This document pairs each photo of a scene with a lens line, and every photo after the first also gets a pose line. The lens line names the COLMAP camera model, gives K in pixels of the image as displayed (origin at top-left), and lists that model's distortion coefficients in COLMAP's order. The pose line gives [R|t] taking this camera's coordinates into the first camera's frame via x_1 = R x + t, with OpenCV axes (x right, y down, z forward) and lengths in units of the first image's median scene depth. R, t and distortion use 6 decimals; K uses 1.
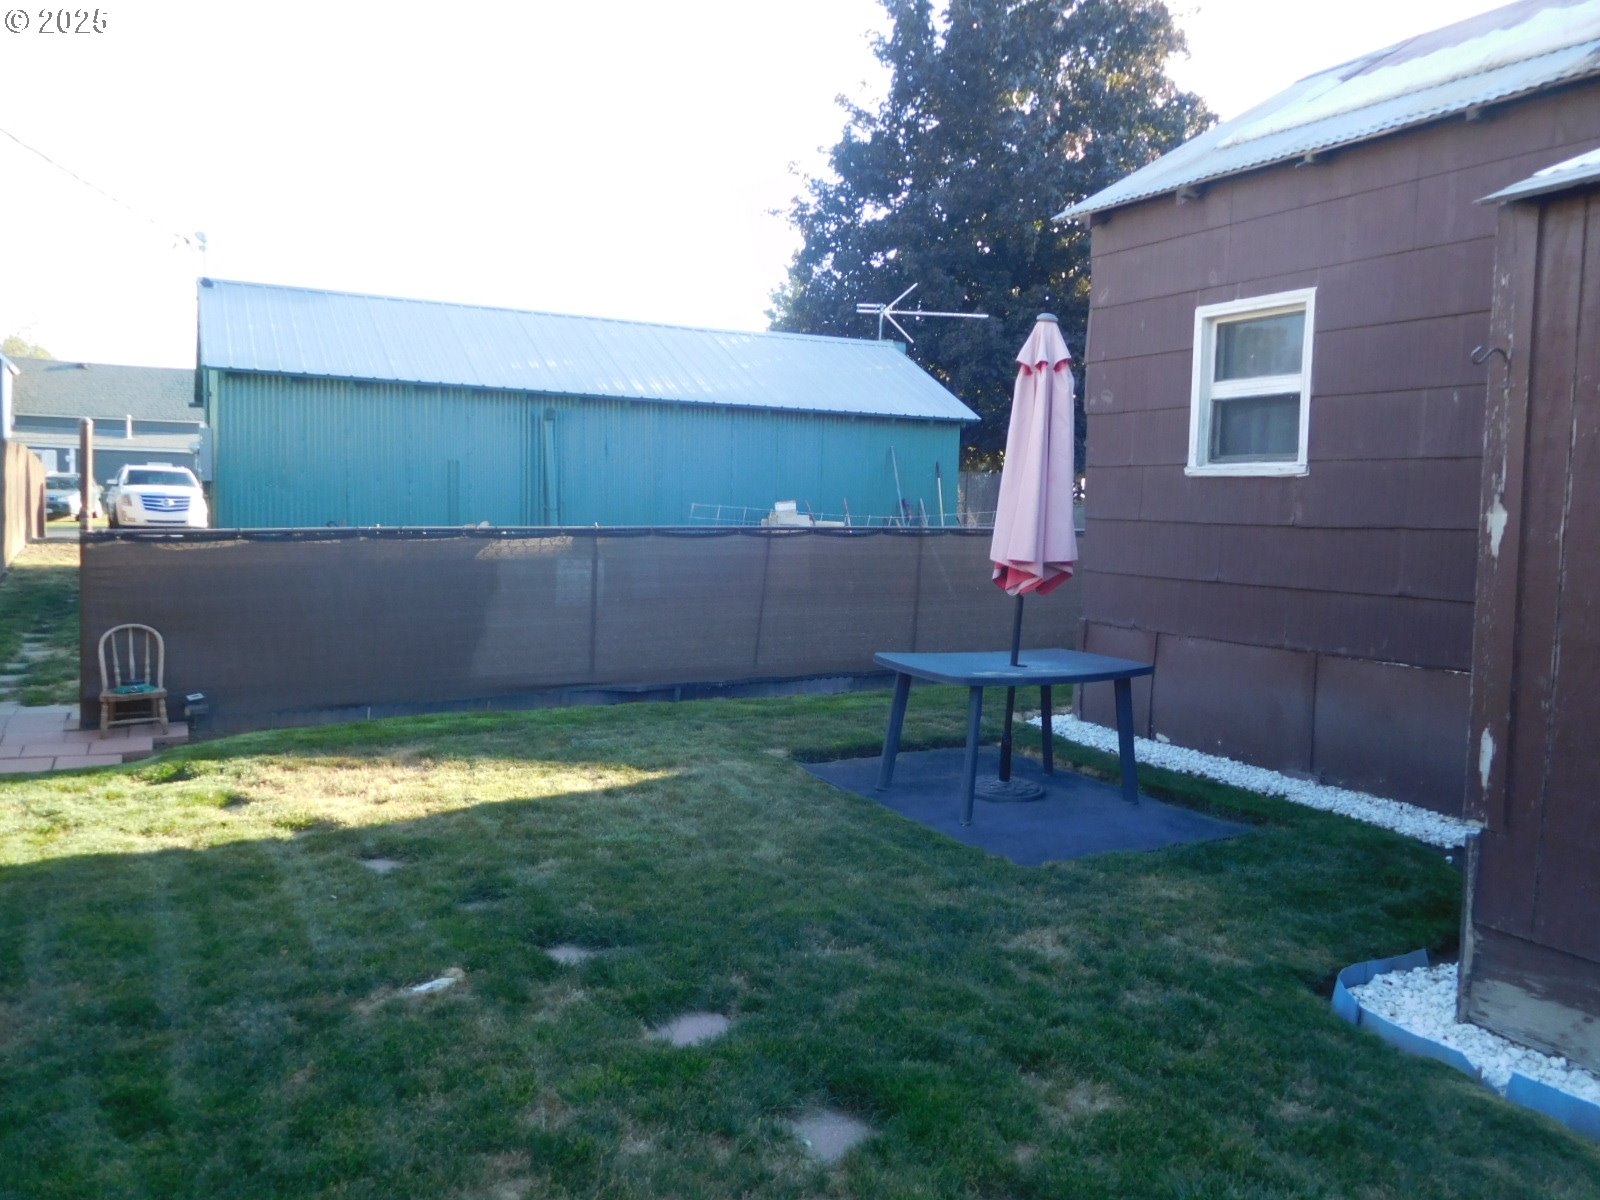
lens RADIAL K [[1280.6, 0, 804.7], [0, 1280.6, 604.0], [0, 0, 1]] dist [-0.022450, 0.006047]
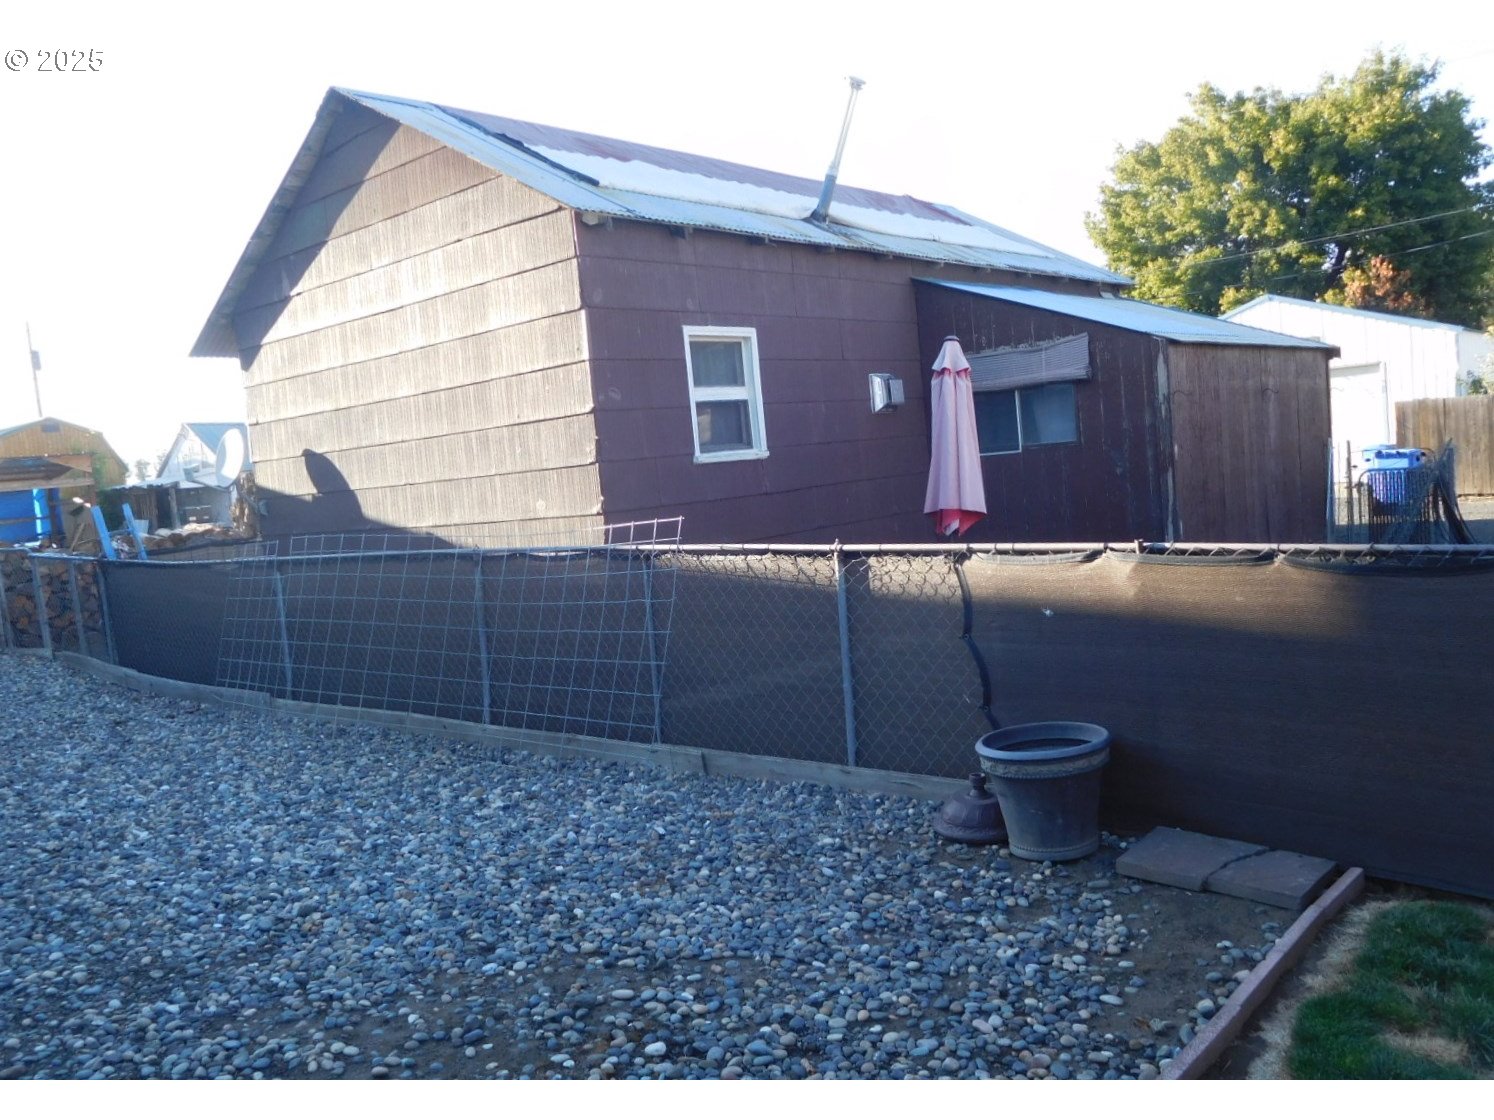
lens RADIAL K [[1195.8, 0, 751.4], [0, 1195.8, 563.7], [0, 0, 1]] dist [-0.022450, 0.006047]
pose [[-0.345233, -0.073887, 0.935604, -0.873627], [0.149730, 0.979791, 0.132626, -0.165110], [-0.926496, 0.185875, -0.327193, 1.481464]]
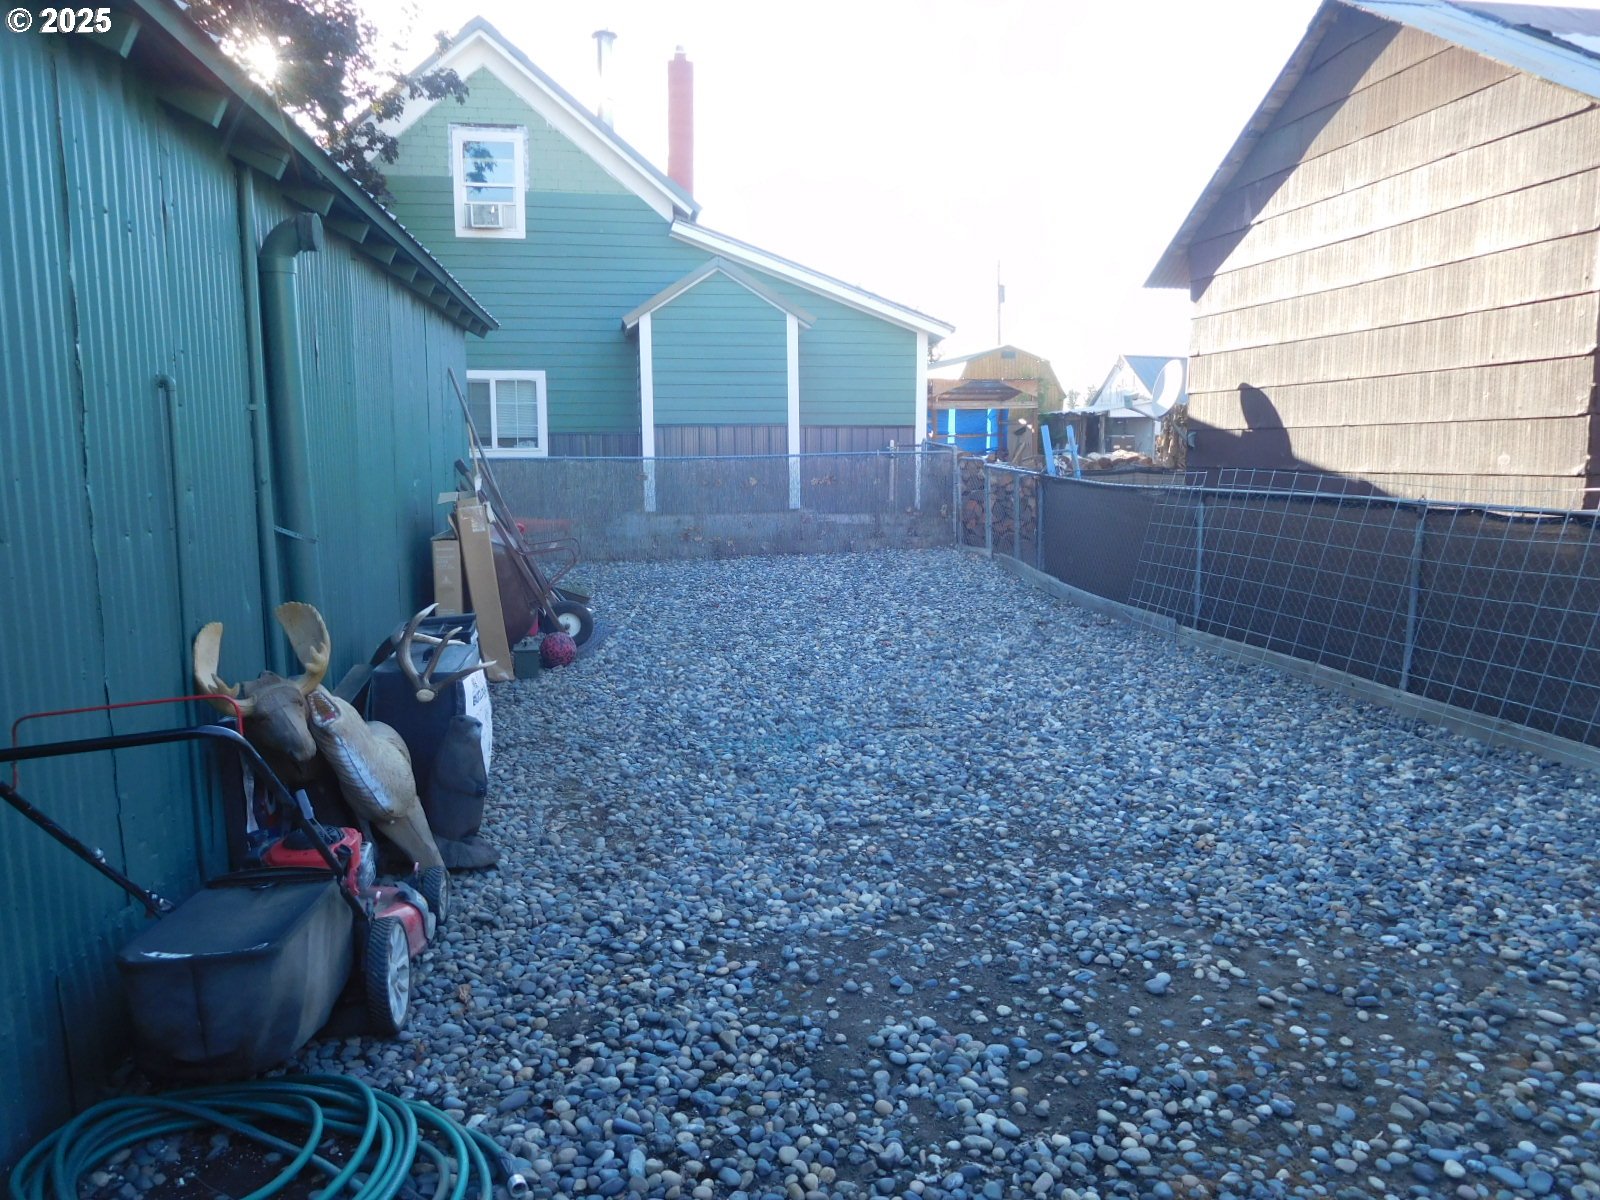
lens RADIAL K [[1202.0, 0, 804.8], [0, 1202.0, 606.8], [0, 0, 1]] dist [-0.026740, 0.009559]
pose [[0.328606, -0.153434, 0.931921, -0.872967], [0.092235, 0.987213, 0.130014, -0.156061], [-0.939953, 0.043233, 0.338556, 1.523129]]
